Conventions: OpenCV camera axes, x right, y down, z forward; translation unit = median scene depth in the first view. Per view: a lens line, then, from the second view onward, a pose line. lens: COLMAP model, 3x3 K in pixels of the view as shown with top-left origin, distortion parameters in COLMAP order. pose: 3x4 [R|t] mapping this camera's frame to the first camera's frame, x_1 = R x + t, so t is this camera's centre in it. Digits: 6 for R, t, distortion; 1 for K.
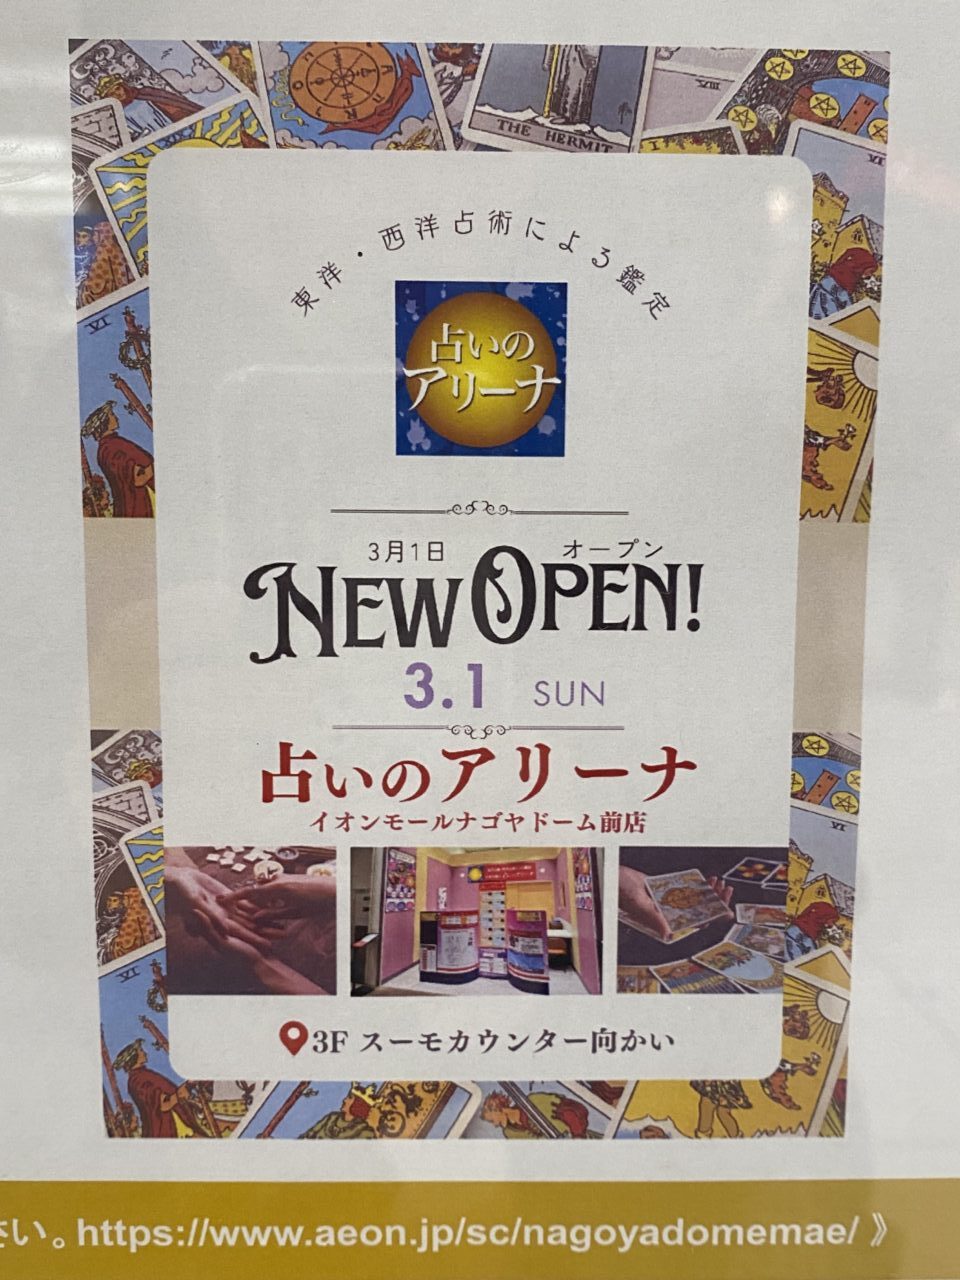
lens RADIAL K [[1360.9, 0, 481.4], [0, 1360.9, 631.1], [0, 0, 1]] dist [0.012739, 0.000000]
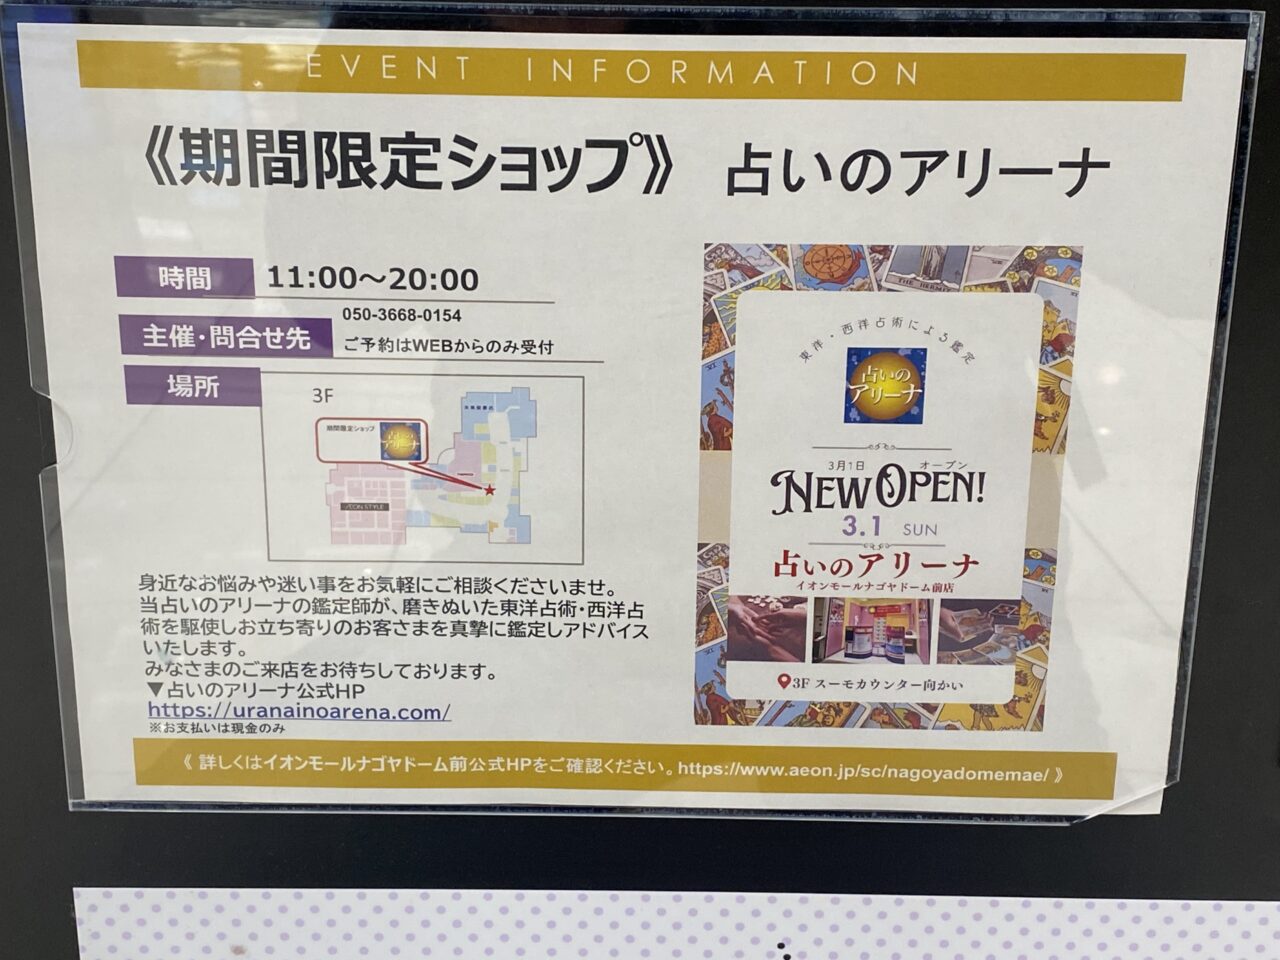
lens RADIAL K [[1932.9, 0, 636.3], [0, 1932.9, 483.0], [0, 0, 1]] dist [0.150041, 0.000000]
pose [[0.999652, 0.012240, -0.023385, -0.312930], [-0.007659, 0.982375, 0.186765, -0.595867], [0.025259, -0.186521, 0.982126, -2.009796]]
